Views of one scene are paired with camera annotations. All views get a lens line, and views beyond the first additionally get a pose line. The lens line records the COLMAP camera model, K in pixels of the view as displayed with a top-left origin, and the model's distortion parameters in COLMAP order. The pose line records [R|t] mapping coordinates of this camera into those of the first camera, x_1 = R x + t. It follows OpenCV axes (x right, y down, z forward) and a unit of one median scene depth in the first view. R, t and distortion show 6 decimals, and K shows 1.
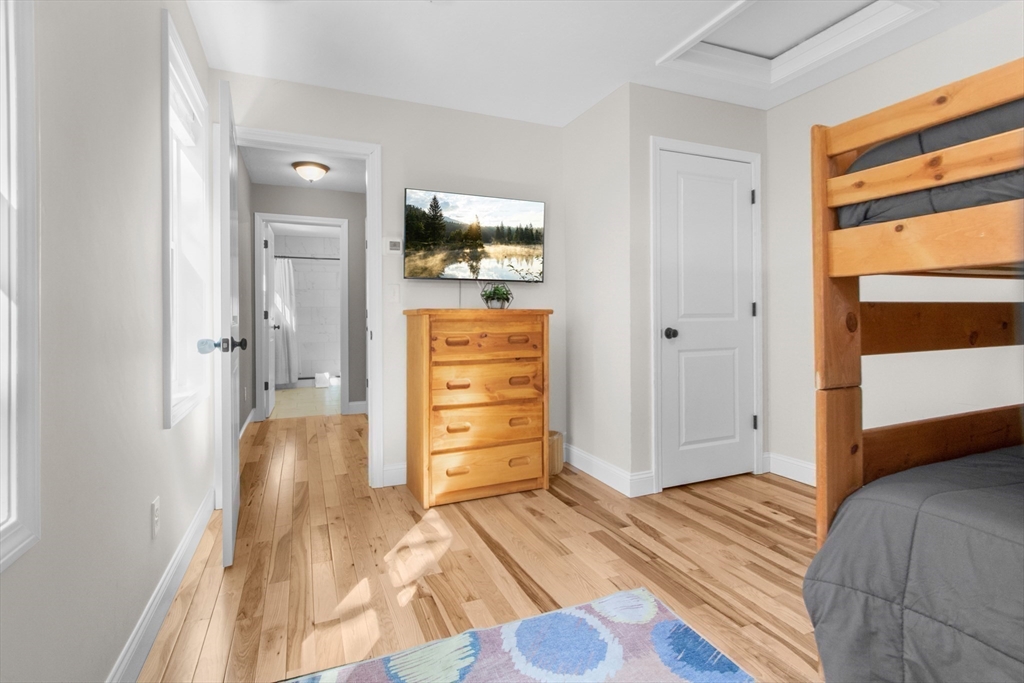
lens RADIAL K [[488.1, 0, 511.5], [0, 488.1, 314.8], [0, 0, 1]] dist [0.001044, 0.000042]
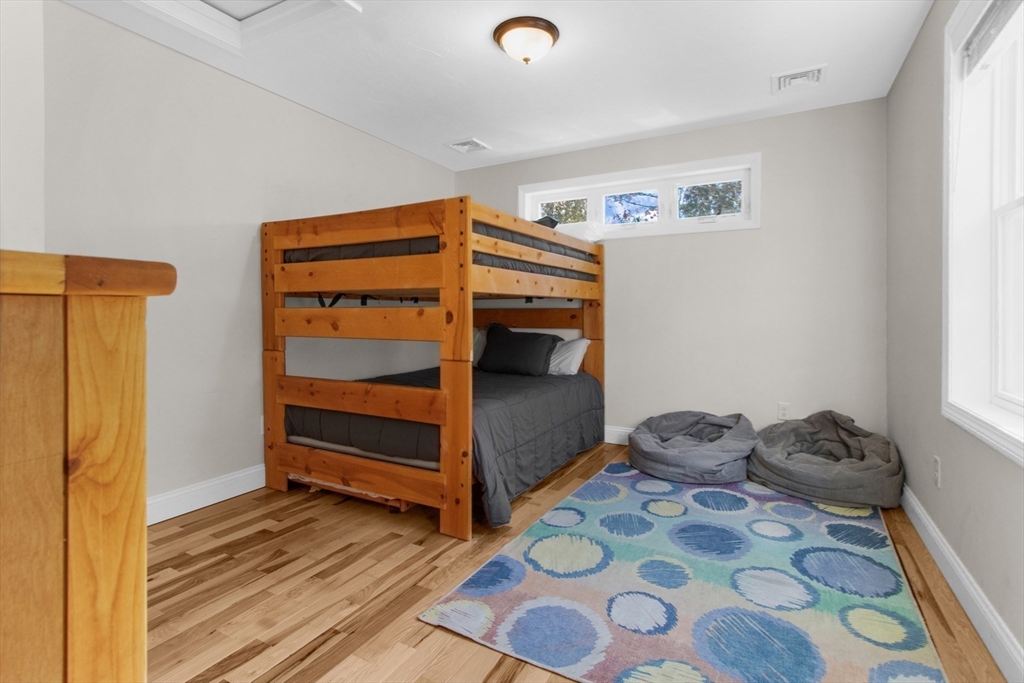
lens RADIAL K [[488.1, 0, 512.3], [0, 488.1, 316.0], [0, 0, 1]] dist [0.001044, 0.000042]
pose [[-0.609422, 0.004902, 0.792831, -0.608160], [0.004218, 0.999987, -0.002941, 0.008697], [-0.792834, 0.001552, -0.609435, 1.559257]]
